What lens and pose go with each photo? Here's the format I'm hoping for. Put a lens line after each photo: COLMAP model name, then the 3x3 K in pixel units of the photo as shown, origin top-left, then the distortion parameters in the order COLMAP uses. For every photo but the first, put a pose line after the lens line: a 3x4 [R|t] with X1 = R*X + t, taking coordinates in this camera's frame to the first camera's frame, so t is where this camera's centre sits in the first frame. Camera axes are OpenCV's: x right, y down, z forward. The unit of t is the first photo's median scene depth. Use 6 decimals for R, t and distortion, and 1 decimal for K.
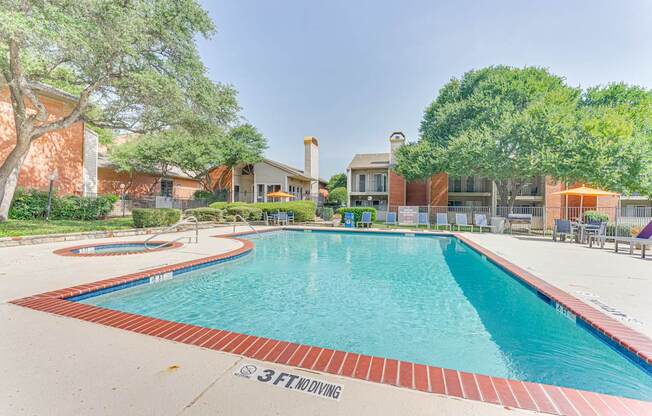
lens RADIAL K [[269.7, 0, 323.9], [0, 269.7, 205.6], [0, 0, 1]] dist [-0.018578, 0.000123]
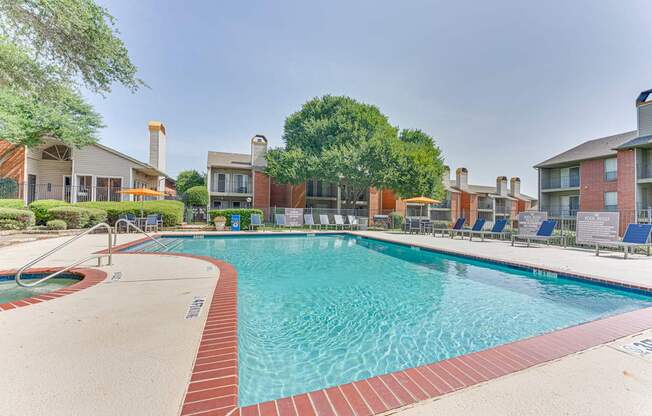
lens RADIAL K [[264.3, 0, 323.9], [0, 264.3, 205.9], [0, 0, 1]] dist [-0.019934, 0.000614]
pose [[0.790771, 0.013302, 0.611967, -0.179476], [-0.010411, 0.999912, -0.008281, -0.000139], [-0.612023, 0.000177, 0.790840, 0.081943]]
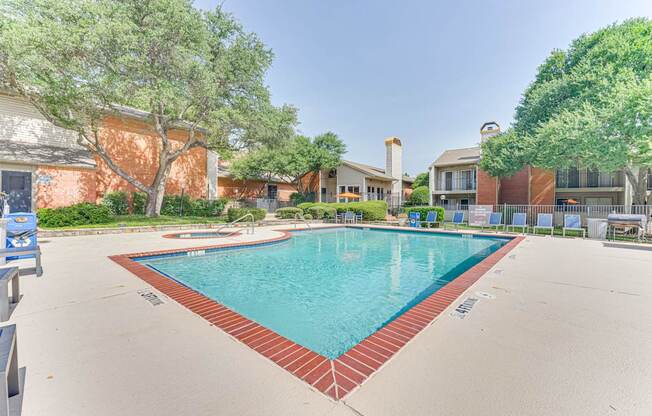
lens RADIAL K [[264.3, 0, 323.9], [0, 264.3, 205.9], [0, 0, 1]] dist [-0.019934, 0.000614]
pose [[0.918910, -0.004592, -0.394441, 0.138900], [0.004851, 0.999988, -0.000341, 0.001646], [0.394438, -0.001601, 0.918921, -0.016596]]
